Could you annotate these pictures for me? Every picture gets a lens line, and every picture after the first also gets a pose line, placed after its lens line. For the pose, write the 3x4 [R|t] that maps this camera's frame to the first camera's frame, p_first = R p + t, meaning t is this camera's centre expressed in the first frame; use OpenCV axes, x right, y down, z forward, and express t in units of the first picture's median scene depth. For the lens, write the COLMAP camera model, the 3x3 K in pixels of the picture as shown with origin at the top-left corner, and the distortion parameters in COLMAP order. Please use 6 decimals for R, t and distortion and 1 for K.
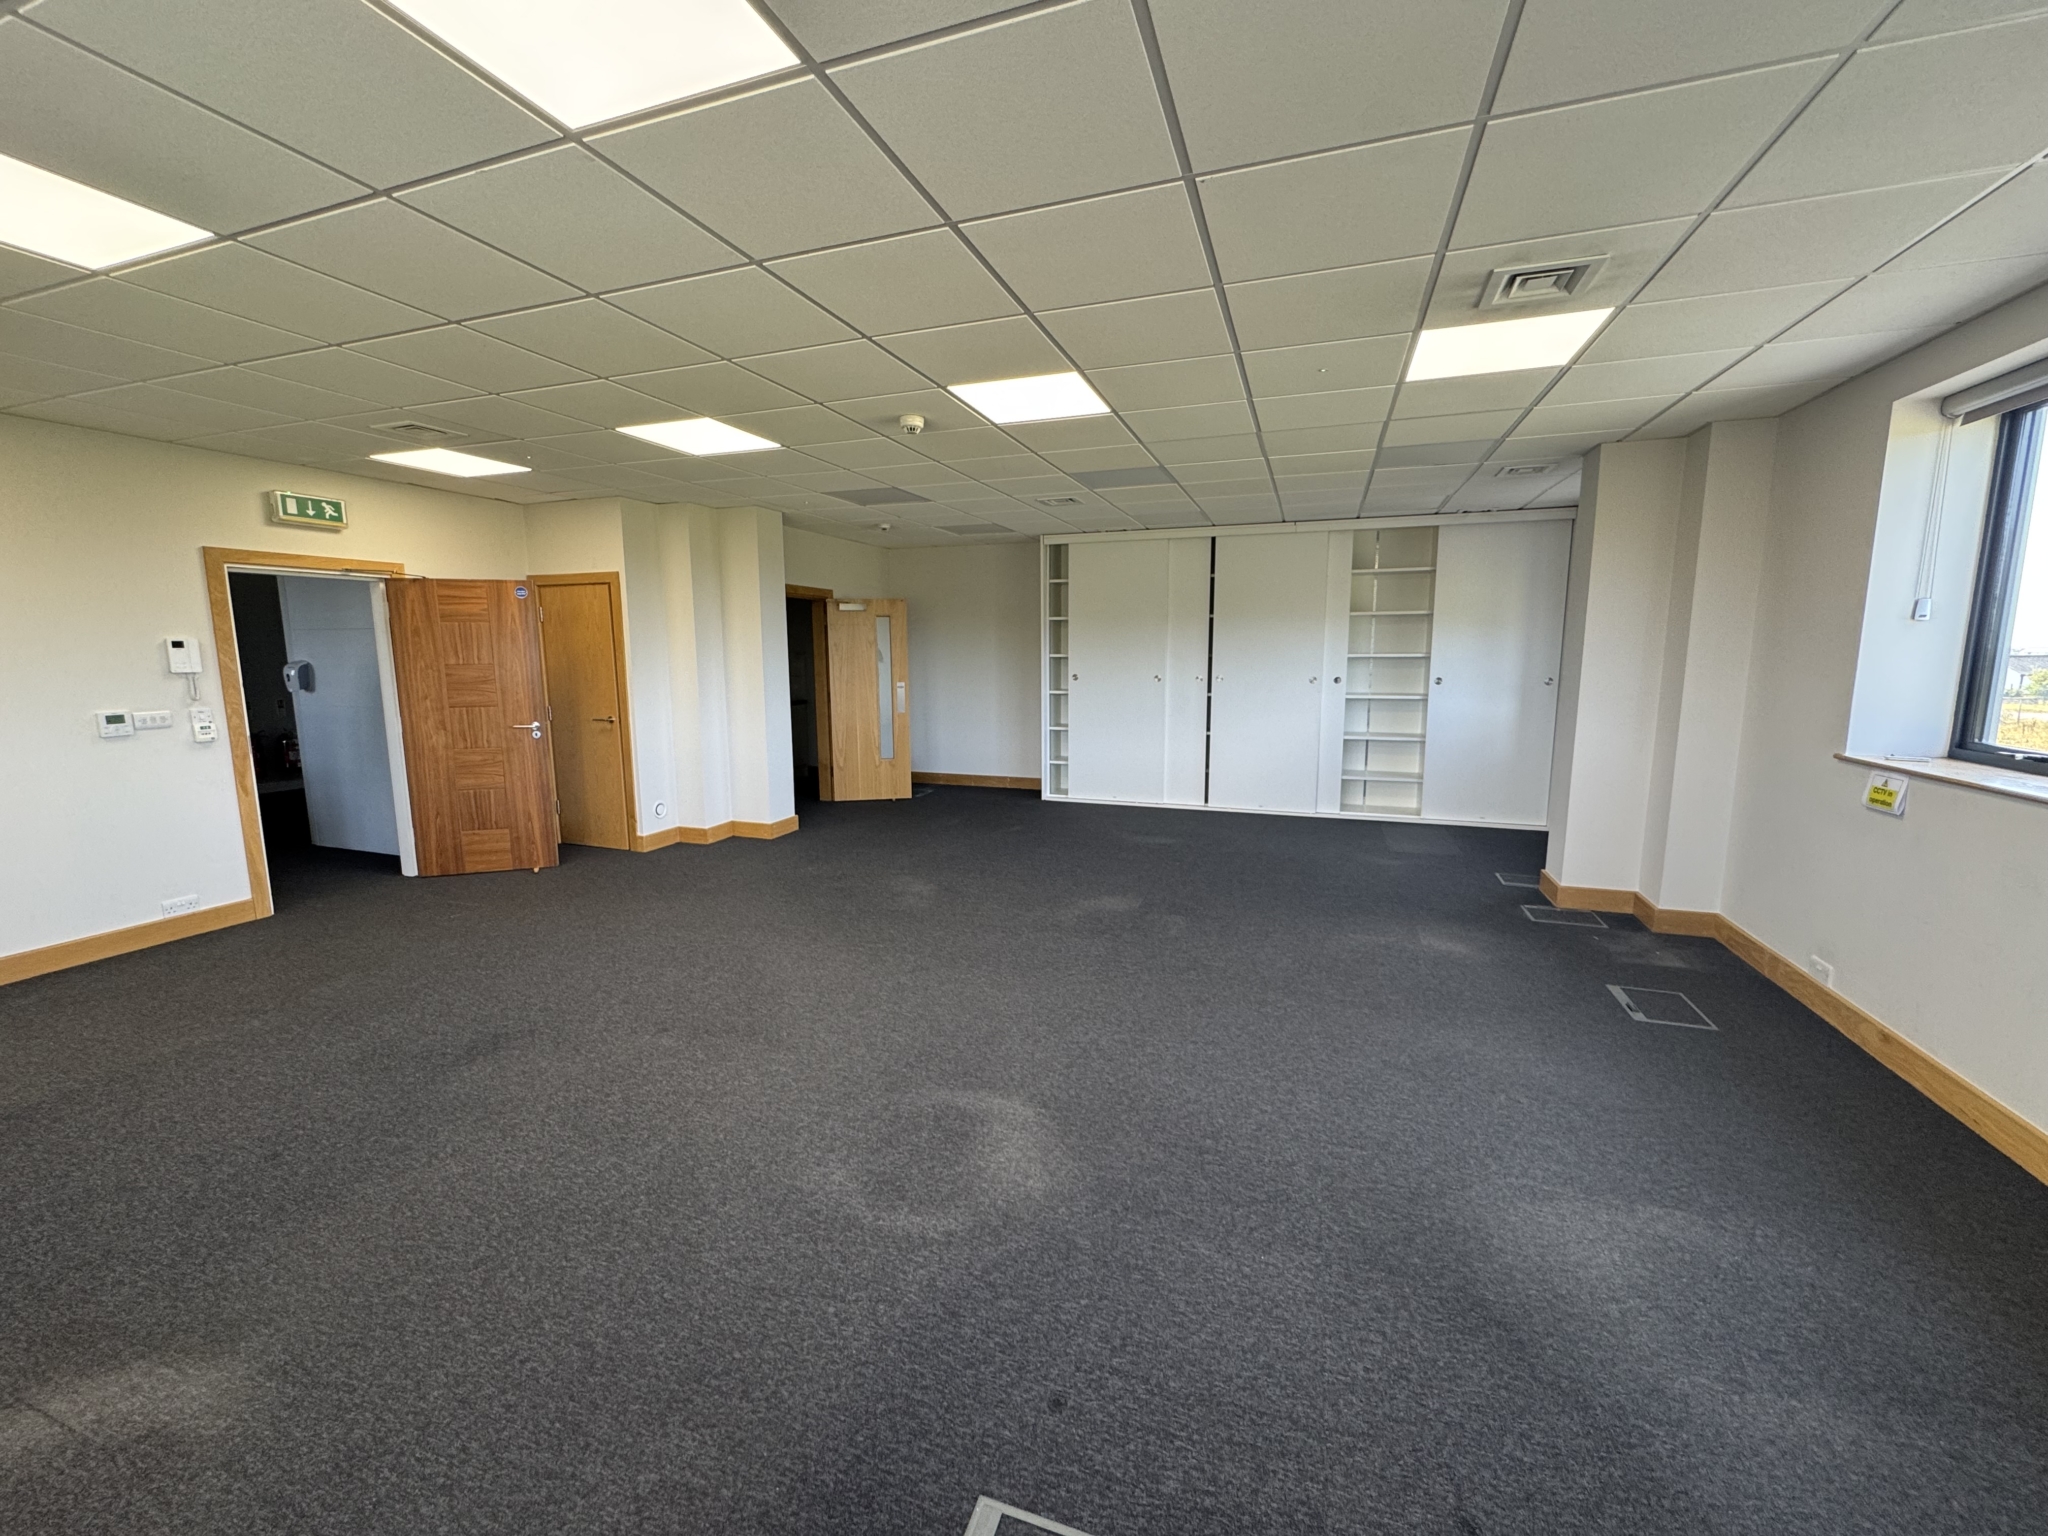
lens RADIAL K [[827.7, 0, 1024.0], [0, 827.7, 768.0], [0, 0, 1]] dist [-0.002137, 0.000089]
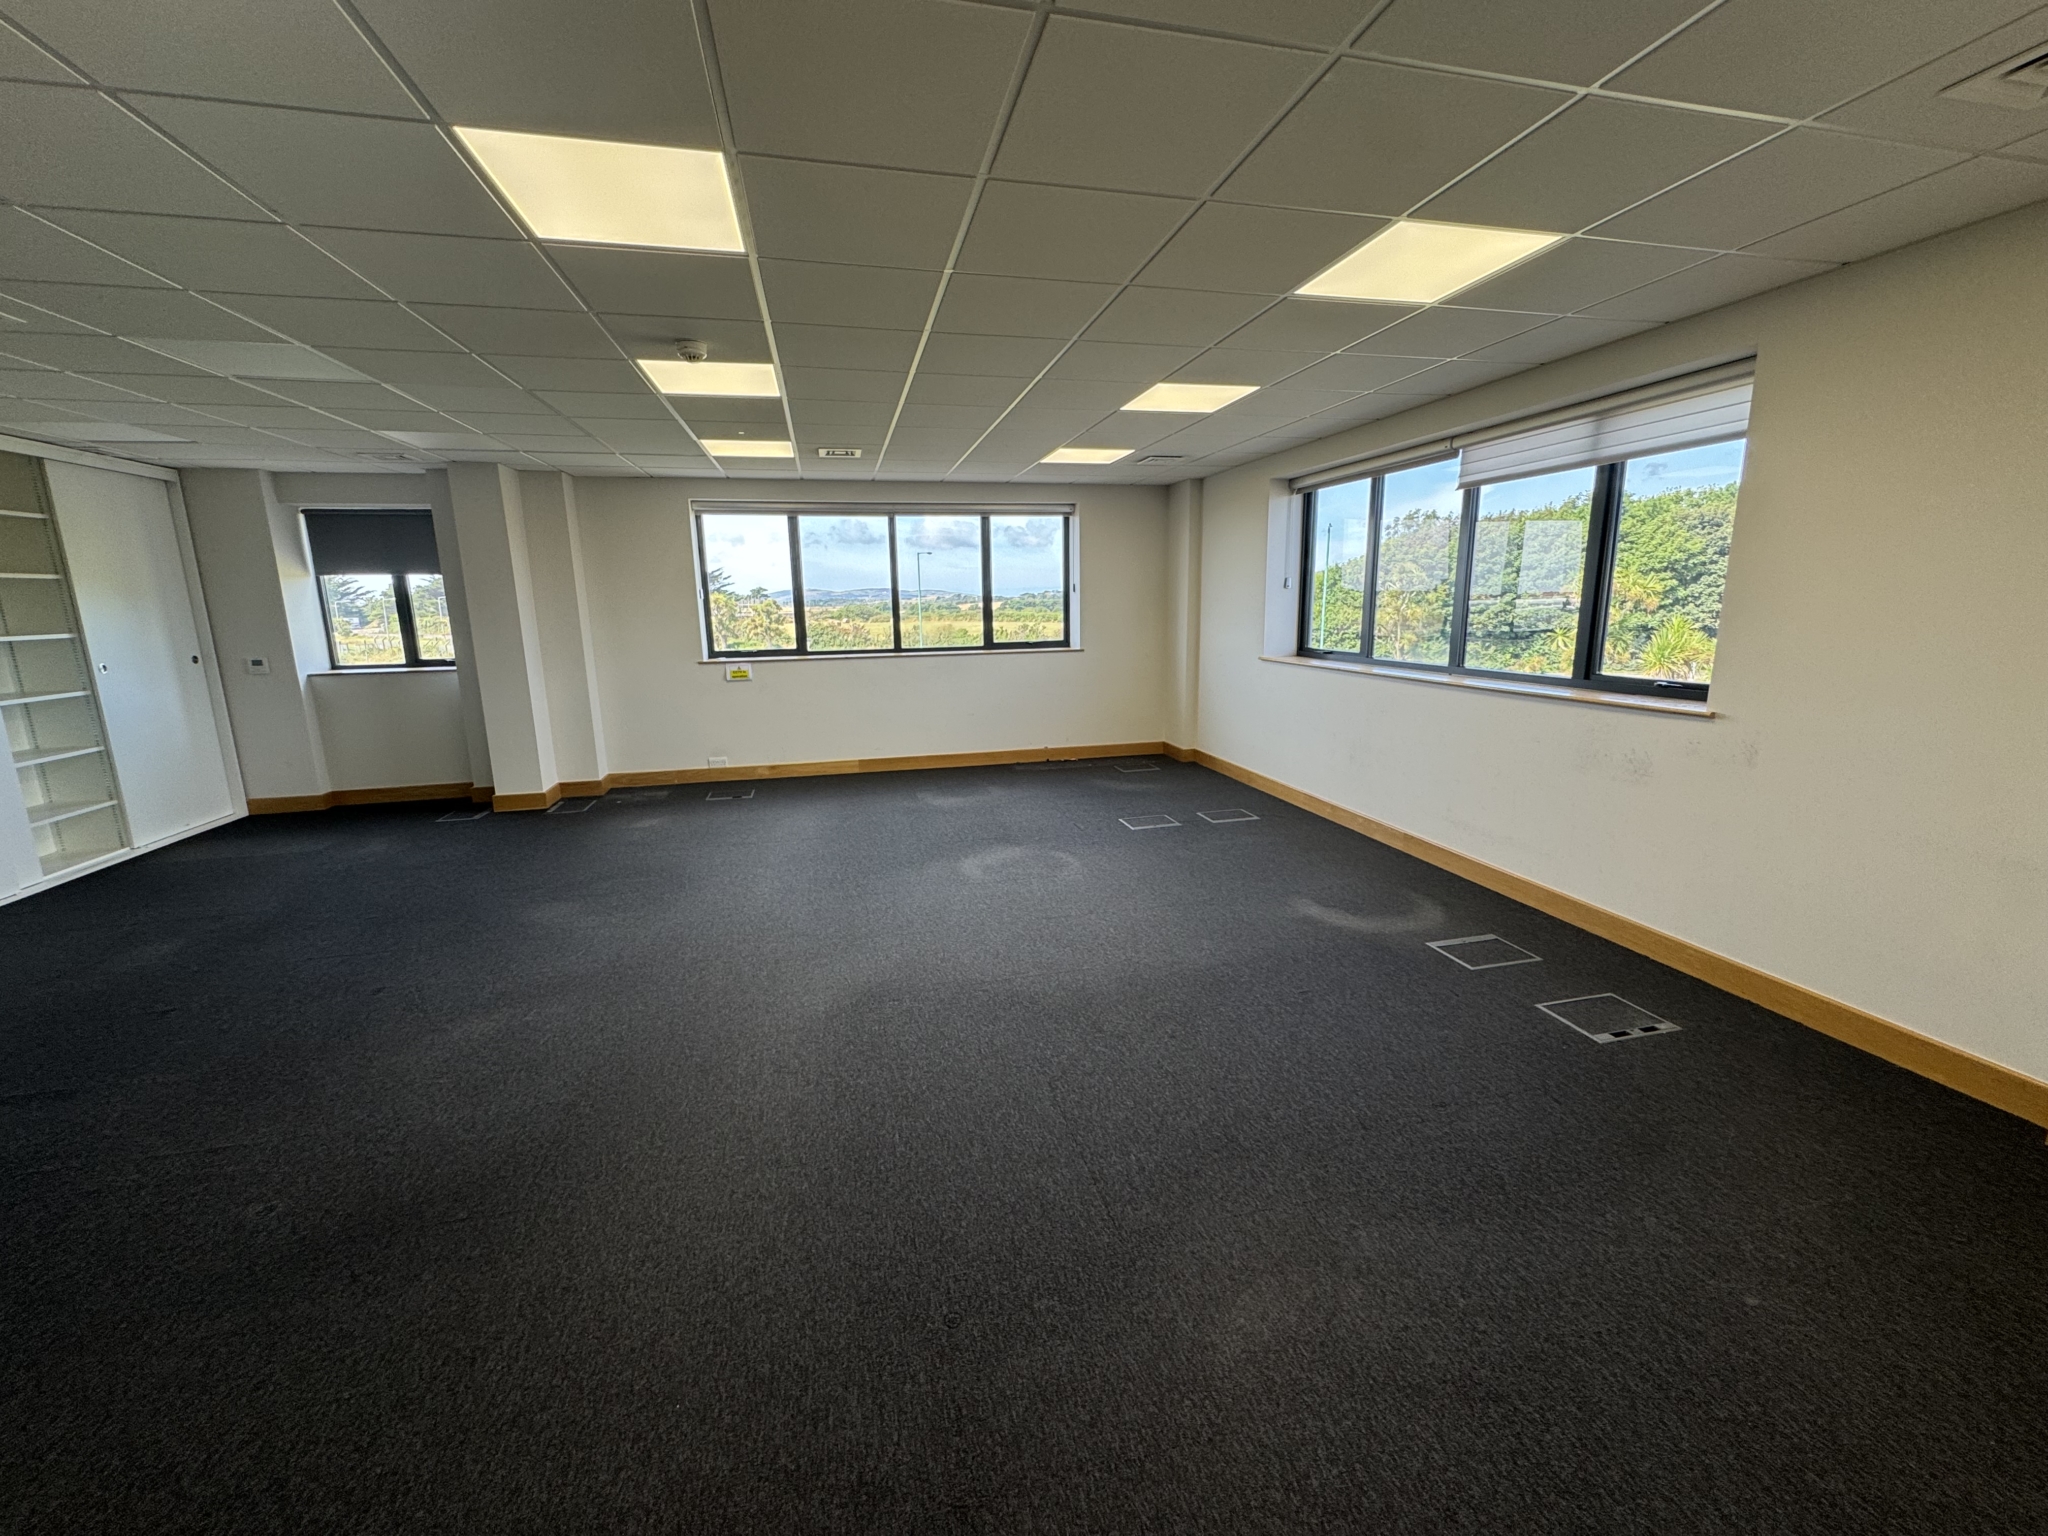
lens RADIAL K [[827.7, 0, 1024.0], [0, 827.7, 768.0], [0, 0, 1]] dist [-0.002137, 0.000089]
pose [[-0.544413, -0.154855, 0.824399, -1.529497], [0.138097, 0.952855, 0.270180, -0.261617], [-0.827371, 0.260937, -0.497362, 1.726869]]
